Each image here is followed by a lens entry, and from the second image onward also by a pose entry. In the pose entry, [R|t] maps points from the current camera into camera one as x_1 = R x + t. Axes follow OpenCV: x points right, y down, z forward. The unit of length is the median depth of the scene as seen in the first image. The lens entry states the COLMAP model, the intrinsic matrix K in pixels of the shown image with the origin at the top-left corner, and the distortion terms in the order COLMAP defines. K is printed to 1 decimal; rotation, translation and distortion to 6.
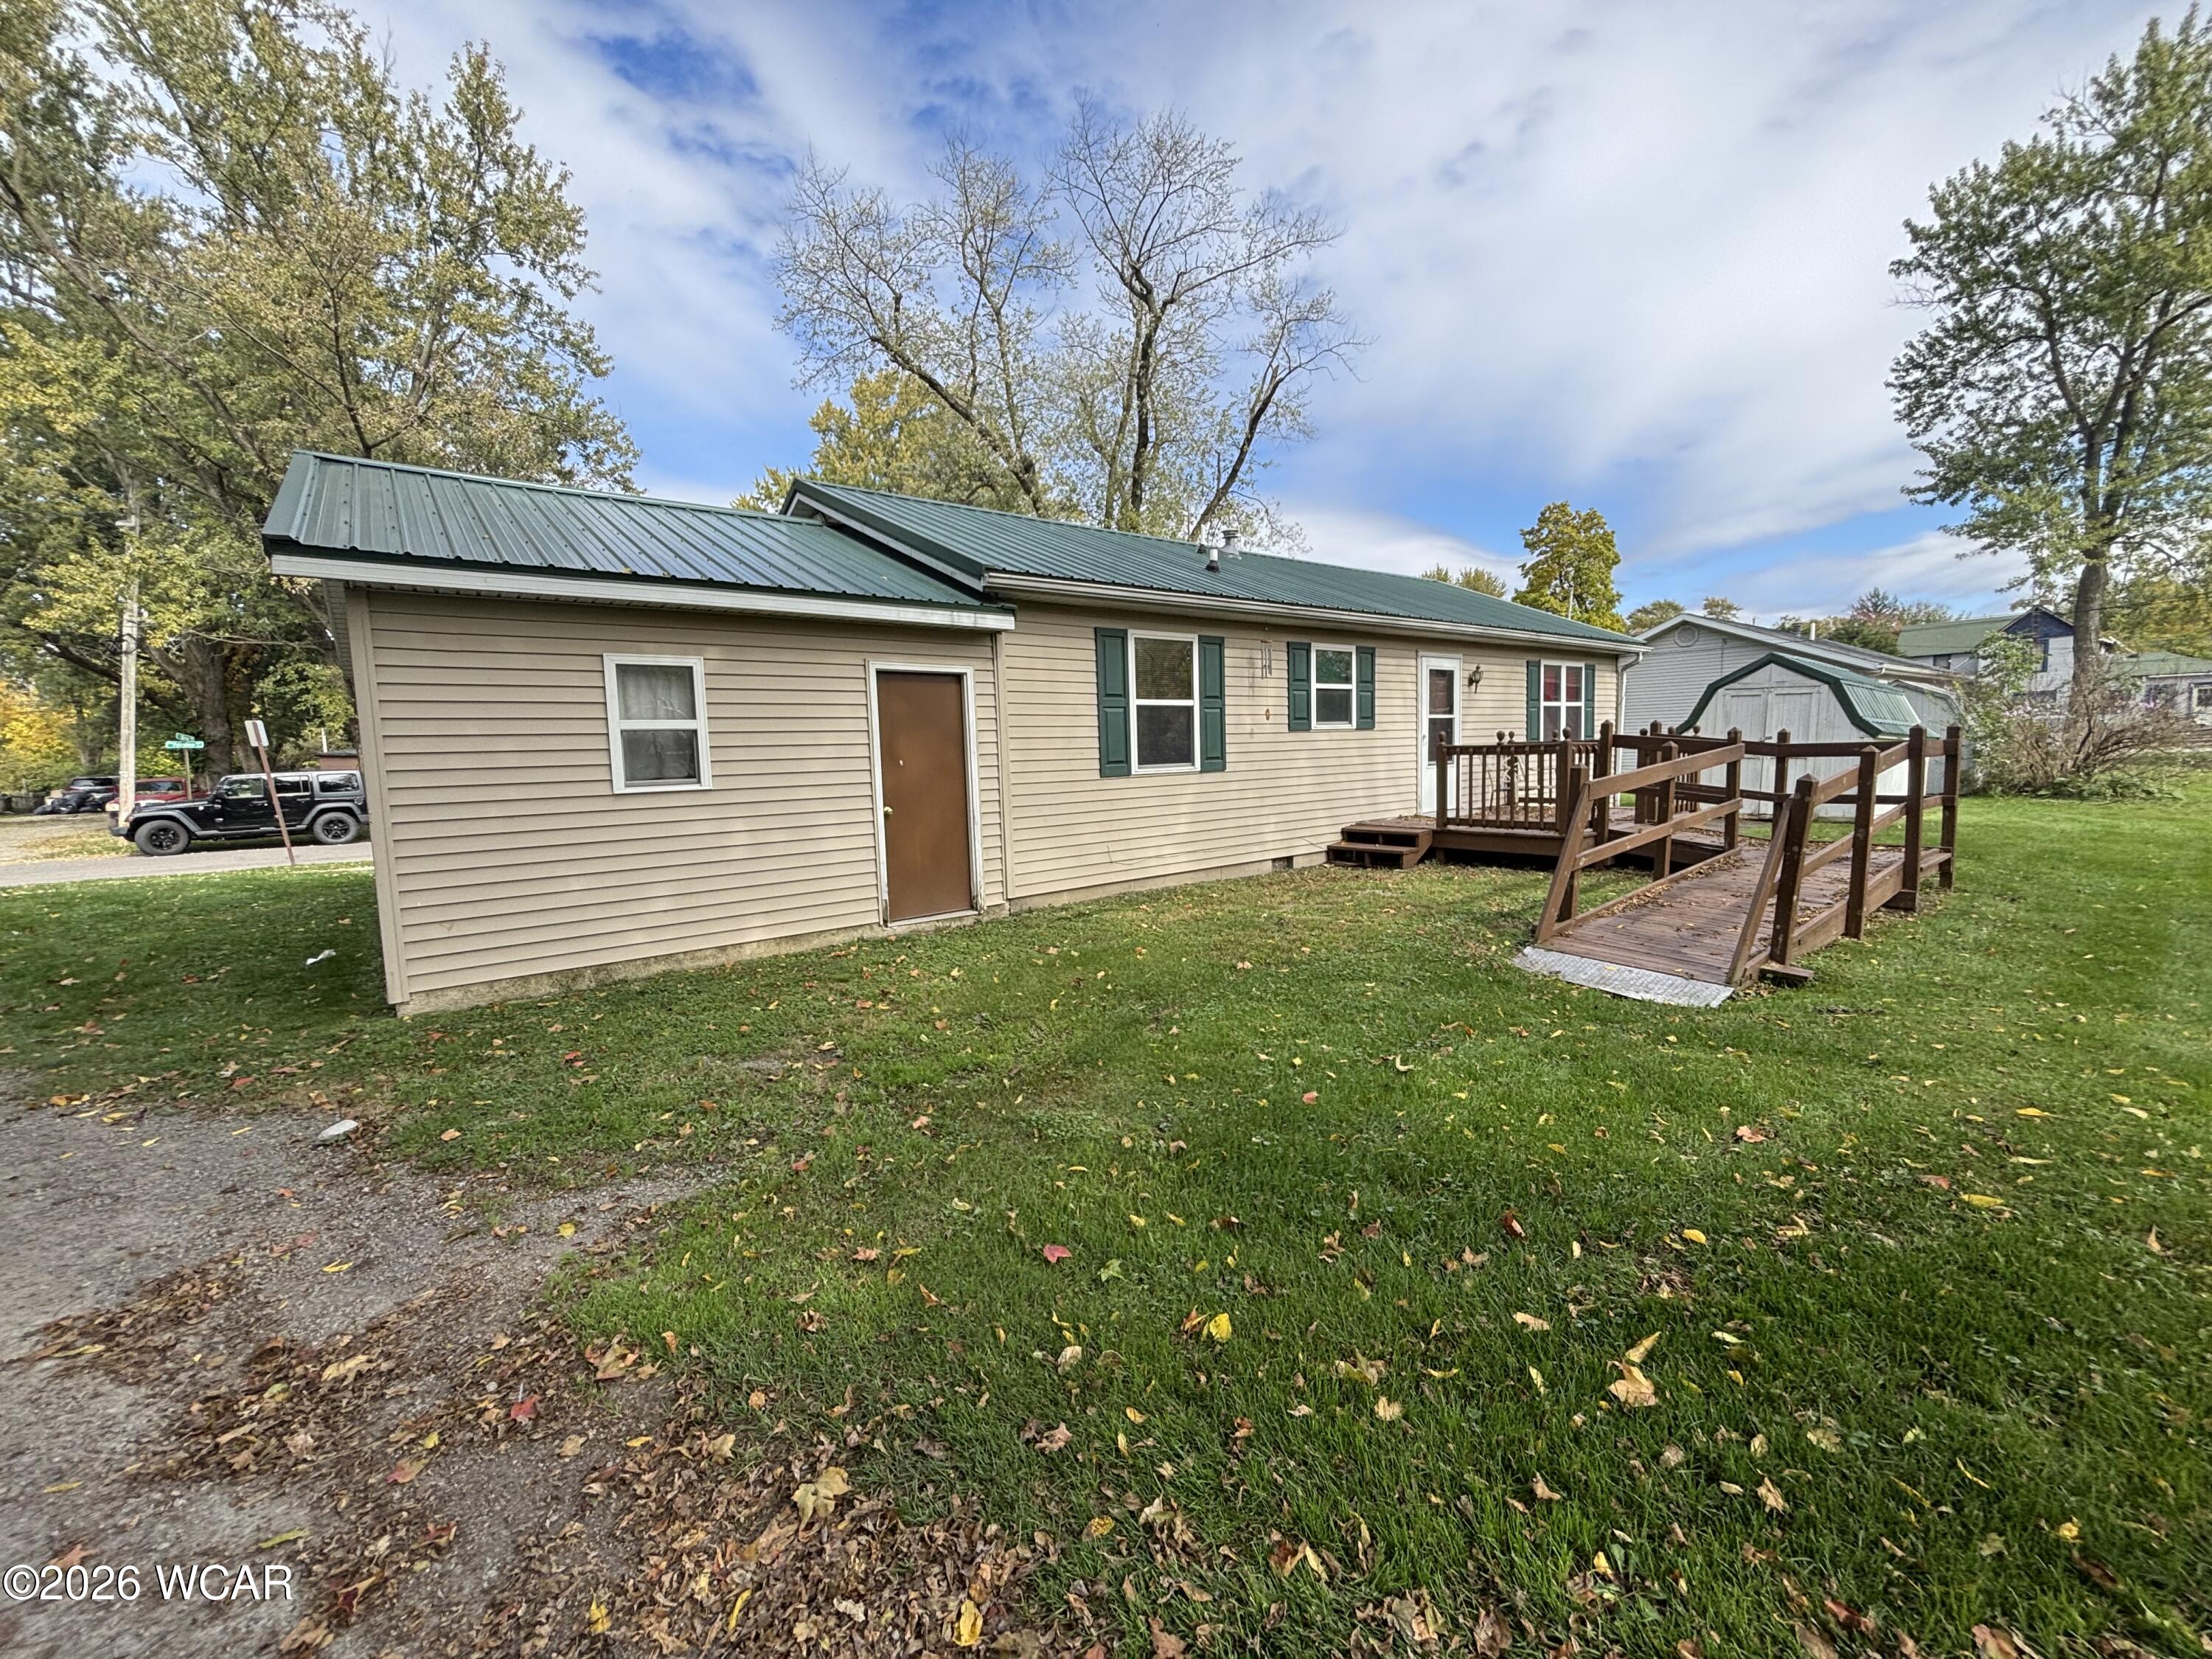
lens RADIAL K [[894.2, 0, 1093.9], [0, 894.2, 831.1], [0, 0, 1]] dist [0.001960, -0.000658]
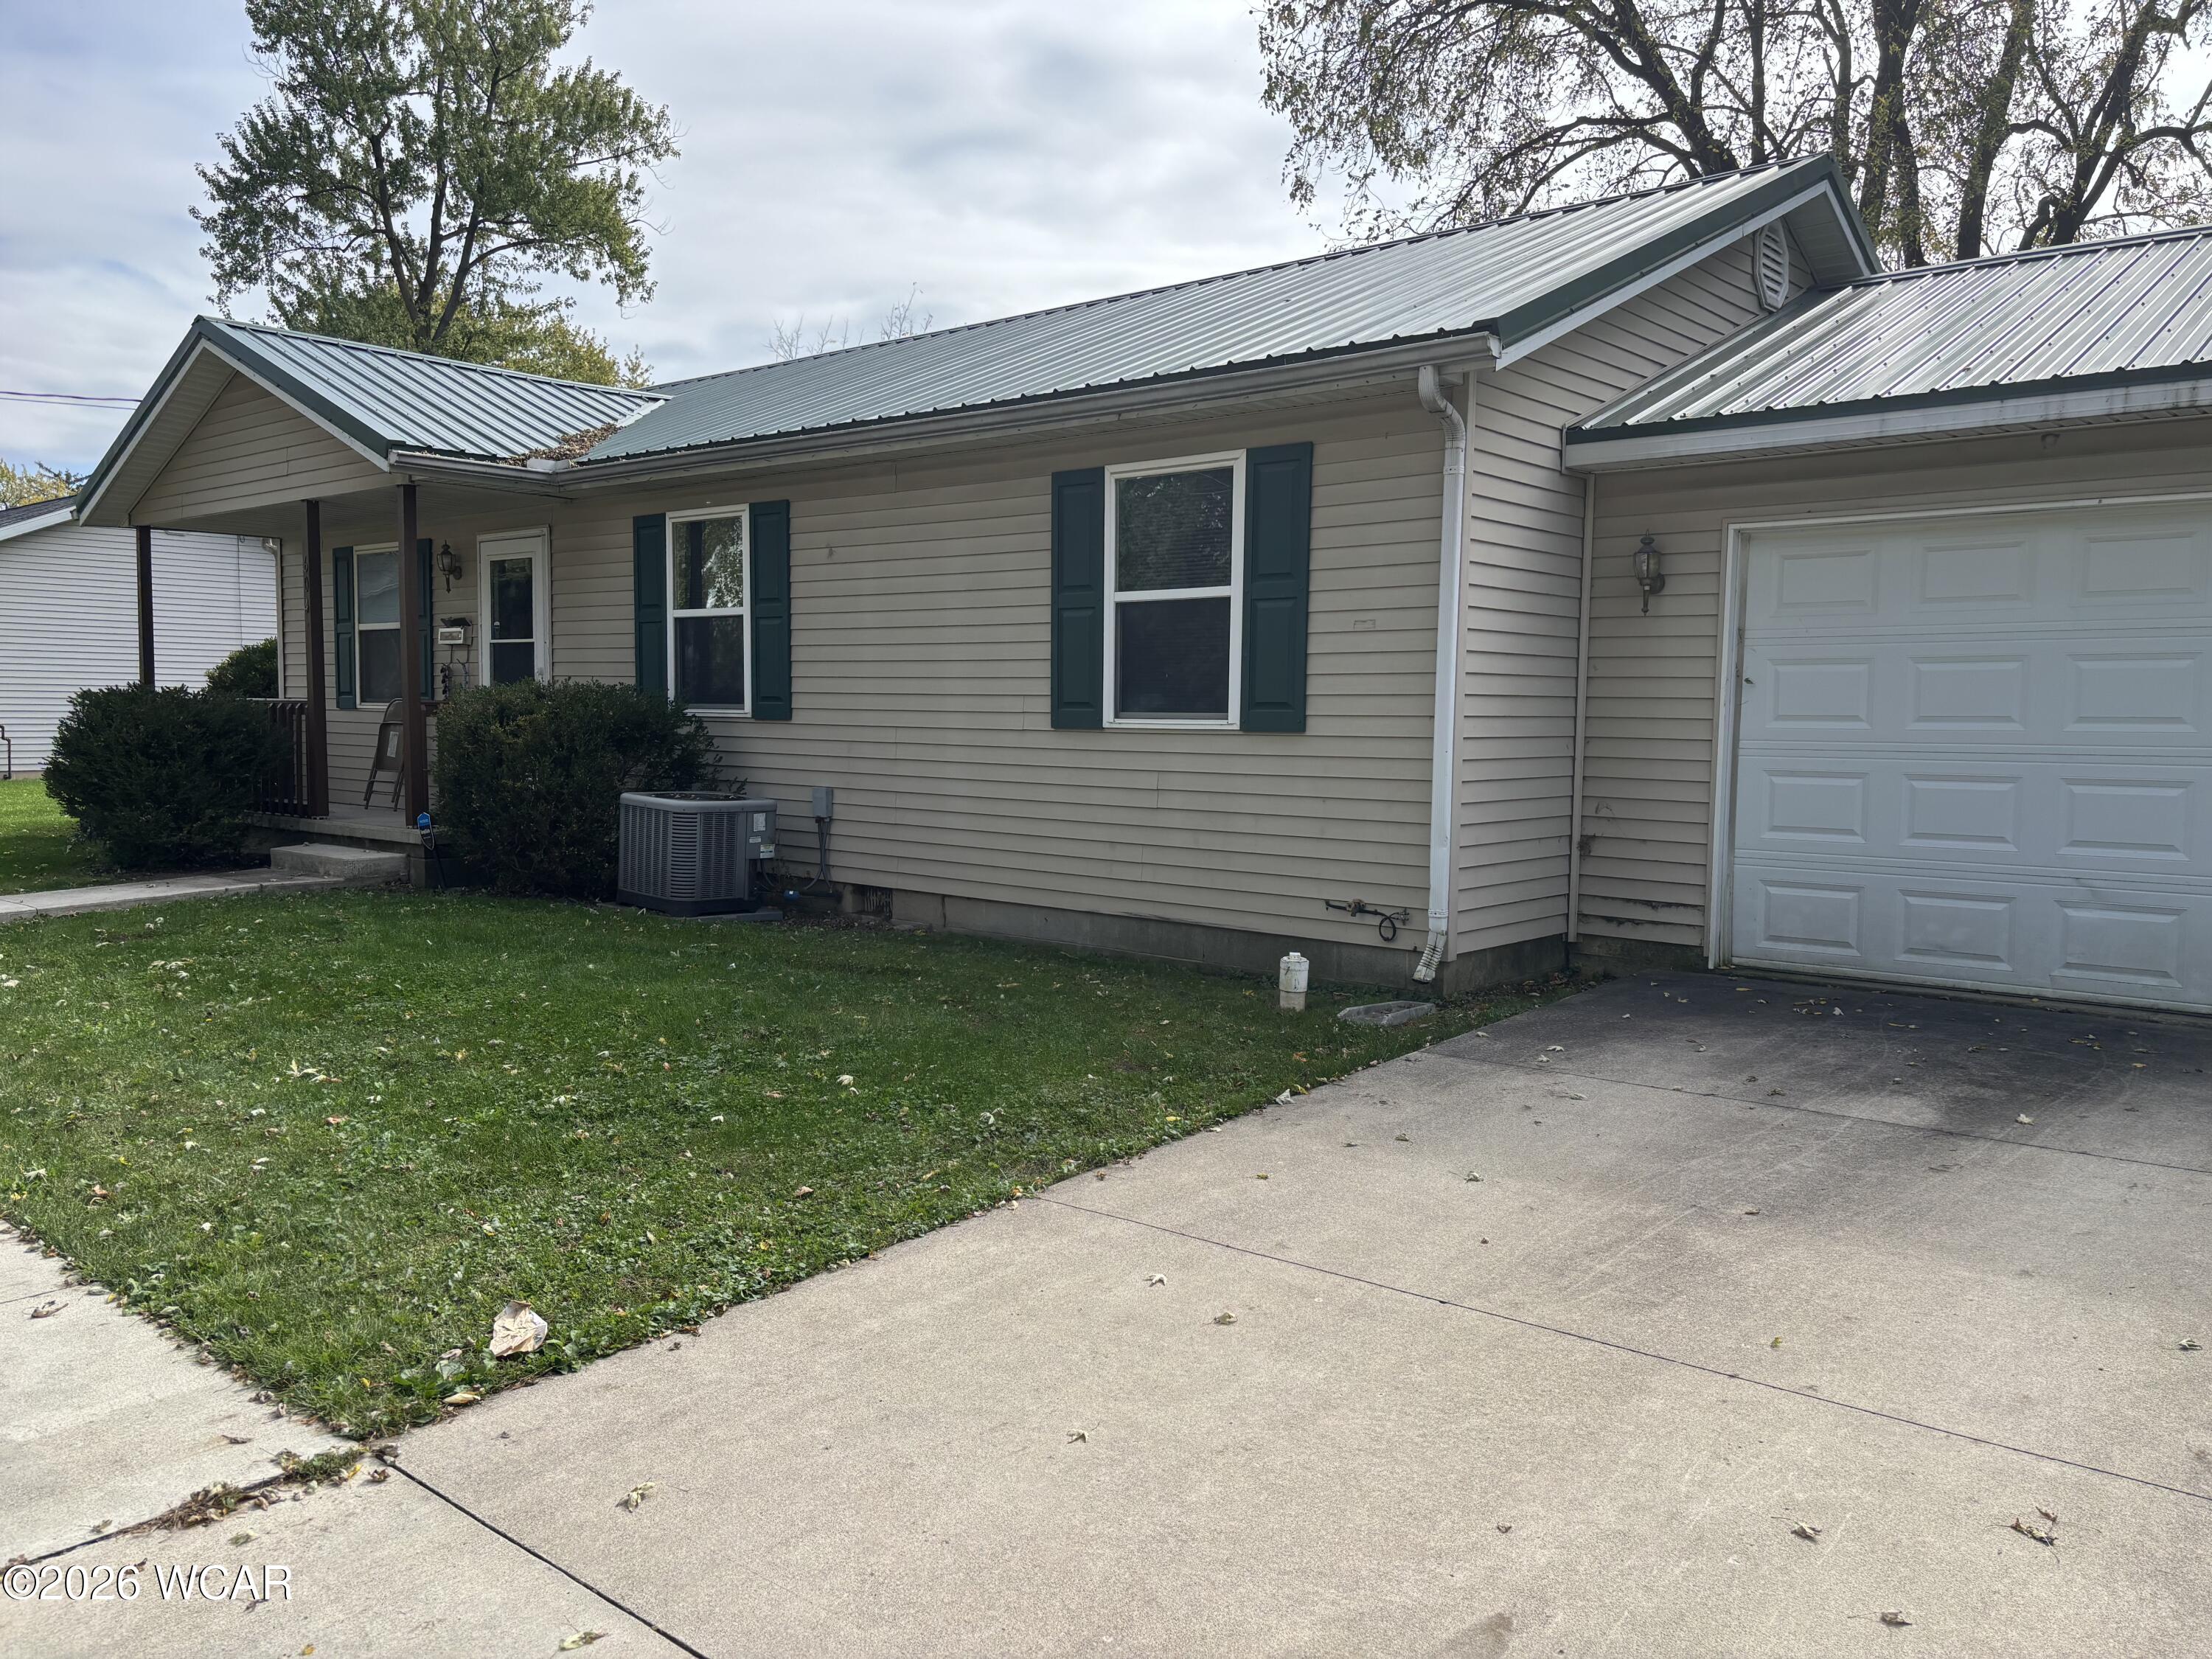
lens RADIAL K [[1669.5, 0, 1122.6], [0, 1669.5, 838.8], [0, 0, 1]] dist [0.013552, 0.016088]
pose [[0.194247, 0.124492, -0.973021, 1.170896], [-0.099251, 0.989318, 0.106763, -0.119369], [0.975919, 0.075835, 0.204528, 0.899861]]
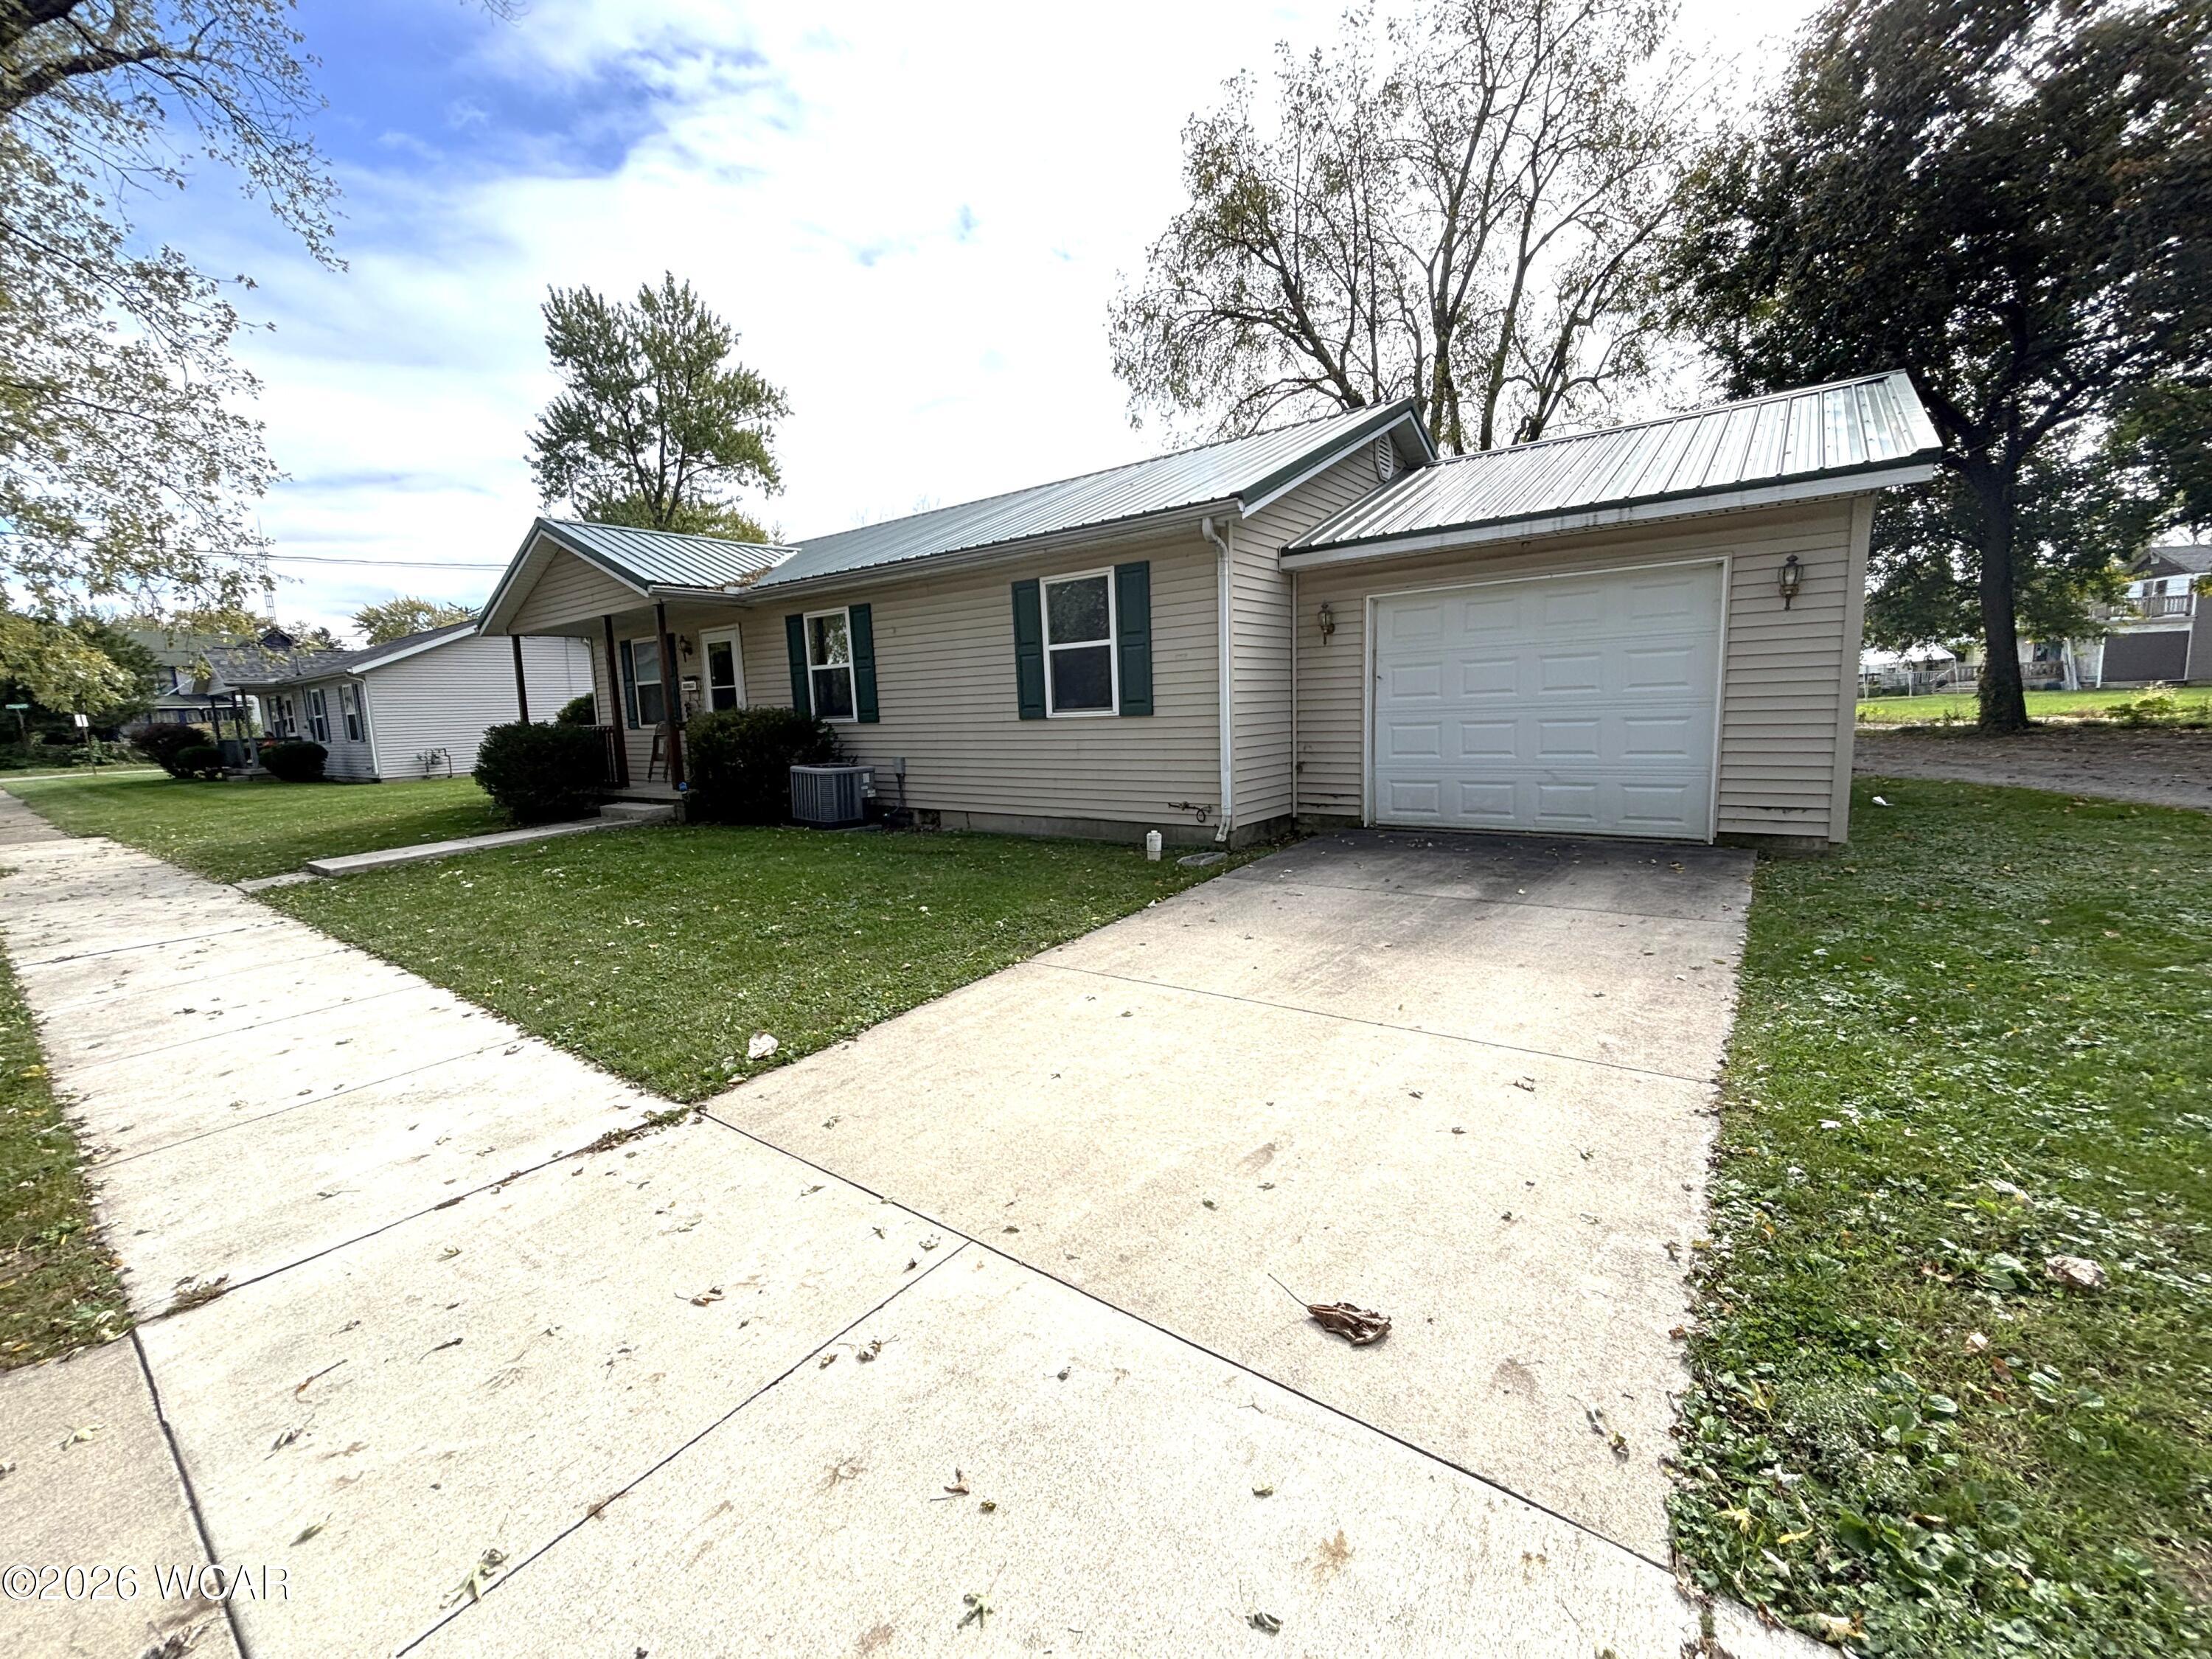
lens RADIAL K [[894.2, 0, 1115.6], [0, 894.2, 826.0], [0, 0, 1]] dist [0.001960, -0.000658]
pose [[0.261131, 0.163014, -0.951439, 1.194995], [-0.051528, 0.986586, 0.154894, -0.117343], [0.963927, 0.008578, 0.266028, 0.893786]]
